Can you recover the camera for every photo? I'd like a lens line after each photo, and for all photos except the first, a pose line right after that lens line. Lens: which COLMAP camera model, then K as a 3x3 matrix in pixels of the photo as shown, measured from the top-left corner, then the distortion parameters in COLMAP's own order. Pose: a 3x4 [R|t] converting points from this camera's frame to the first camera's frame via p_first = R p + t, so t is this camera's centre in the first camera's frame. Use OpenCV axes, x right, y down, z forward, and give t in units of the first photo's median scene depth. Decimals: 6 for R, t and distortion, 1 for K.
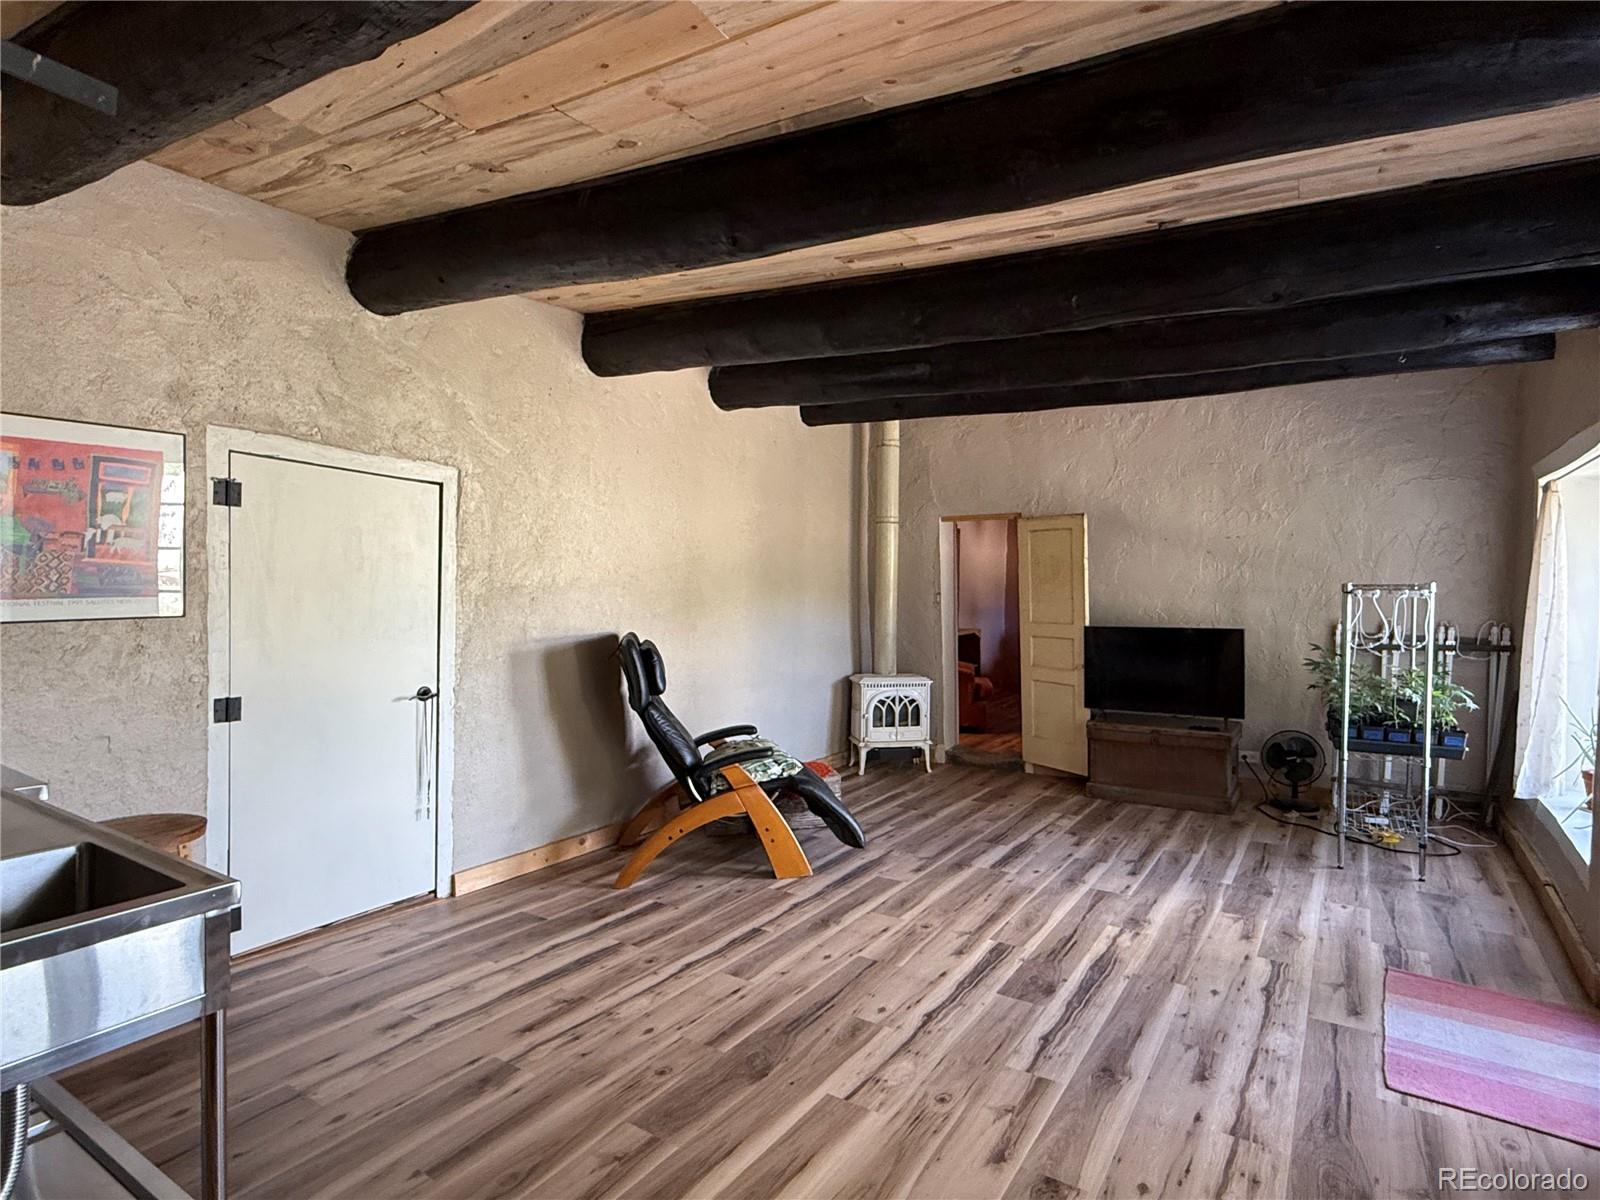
lens RADIAL K [[852.7, 0, 799.1], [0, 852.7, 601.6], [0, 0, 1]] dist [0.001575, 0.000181]
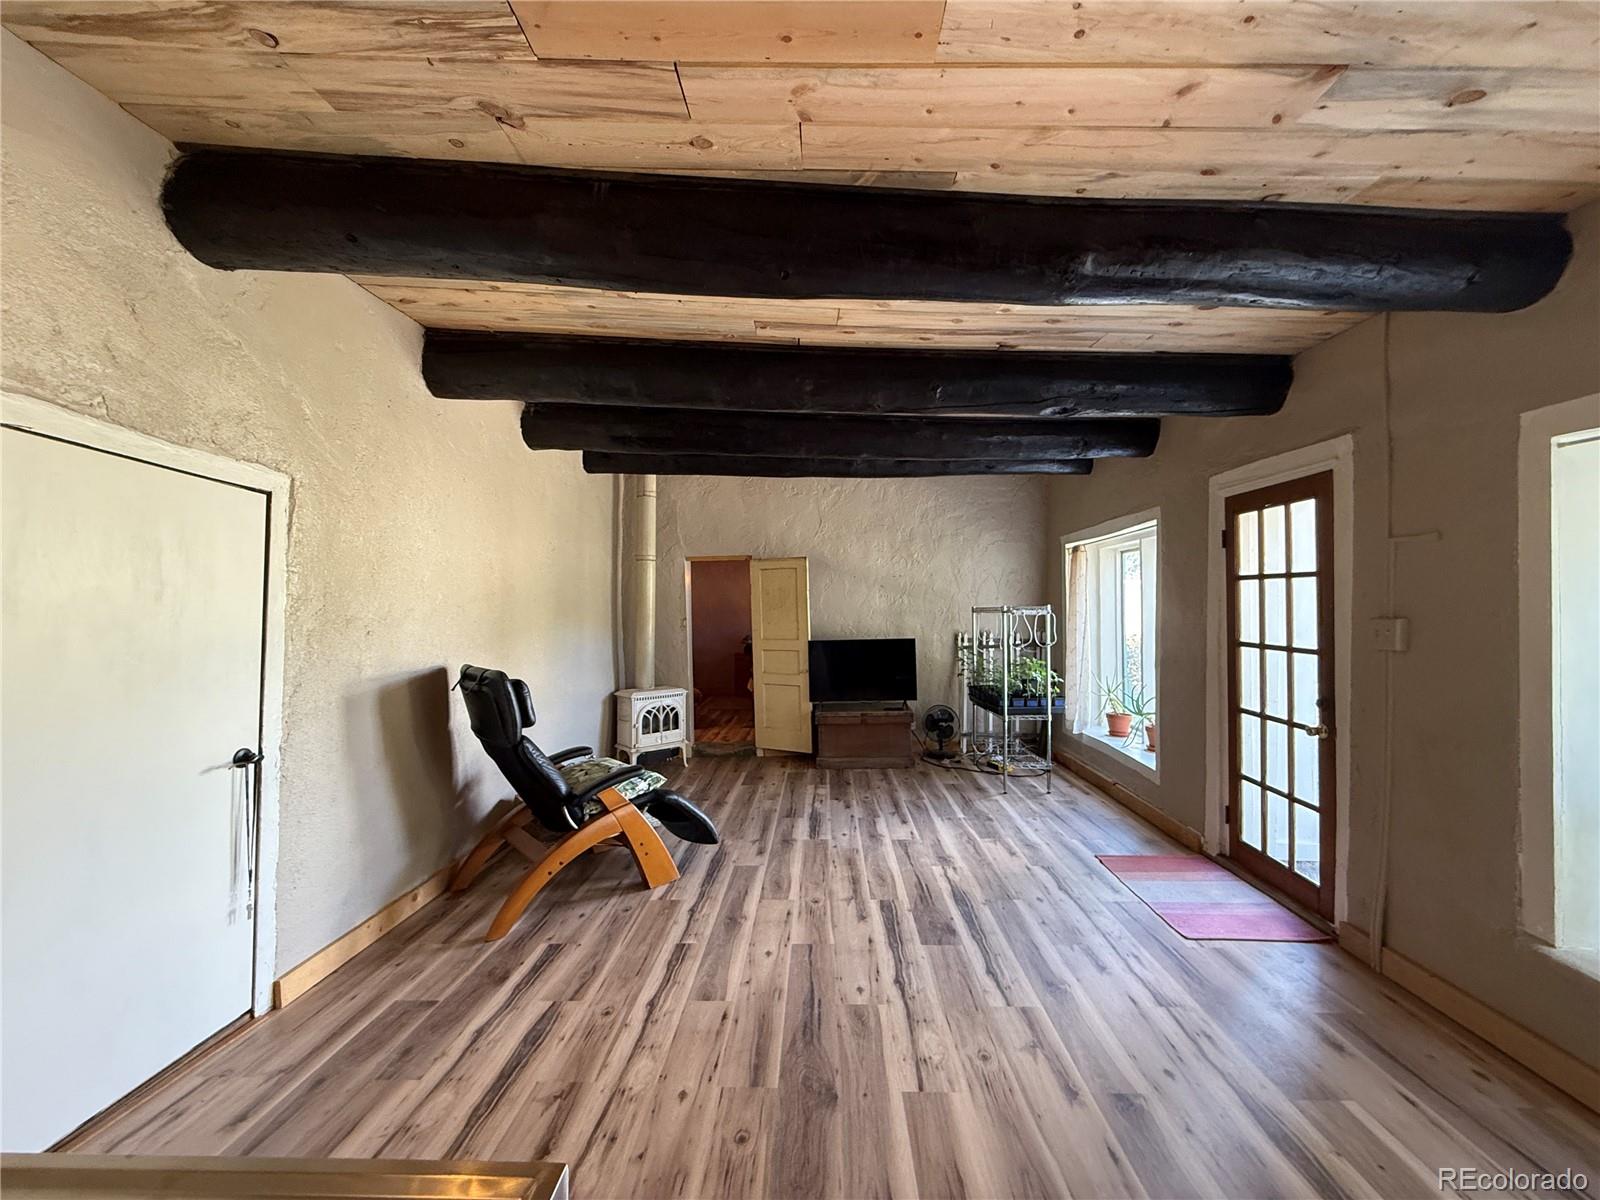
lens RADIAL K [[636.0, 0, 800.5], [0, 636.0, 600.1], [0, 0, 1]] dist [0.000651, -0.001081]
pose [[0.857283, -0.004868, 0.514823, -0.310806], [0.025012, 0.999168, -0.032202, -0.005139], [-0.514238, 0.040484, 0.856692, 0.240079]]
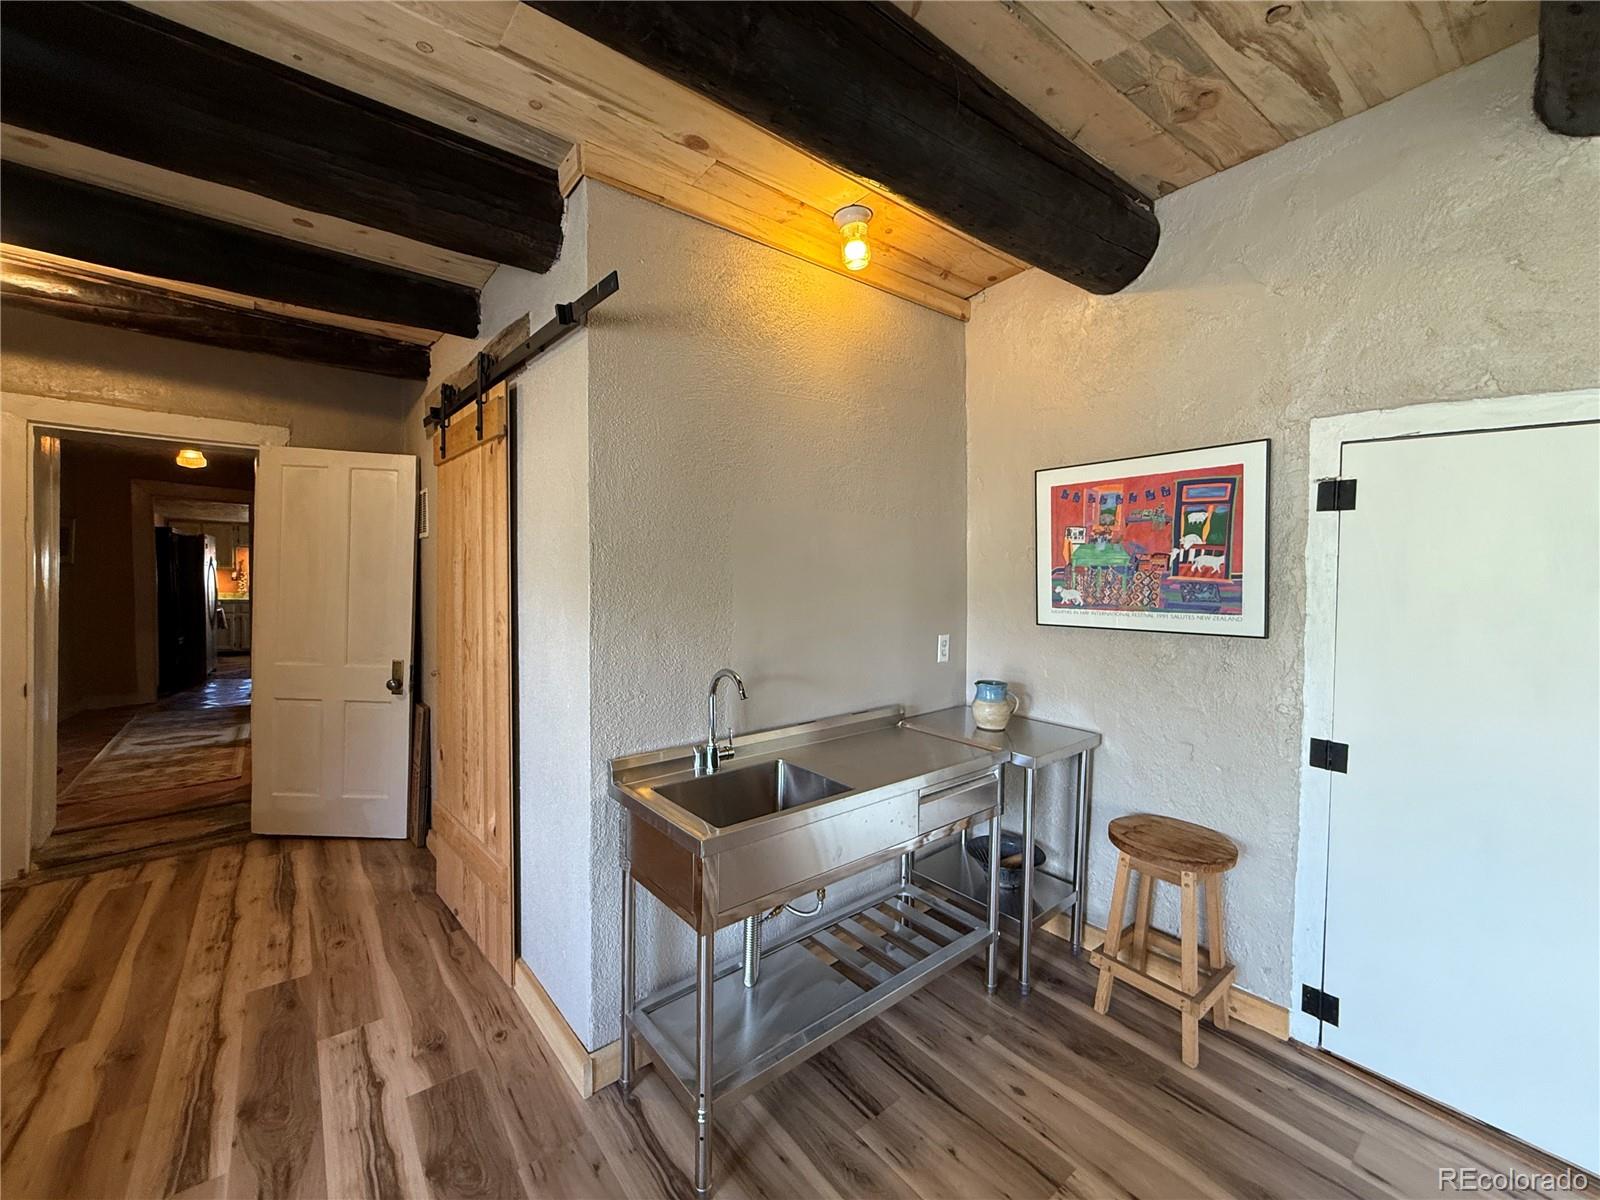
lens RADIAL K [[636.0, 0, 799.1], [0, 636.0, 598.6], [0, 0, 1]] dist [0.000651, -0.001081]
pose [[-0.311122, 0.015641, -0.950241, 0.067487], [-0.041917, 0.998666, 0.030163, -0.019875], [0.949445, 0.049215, -0.310051, 0.592579]]
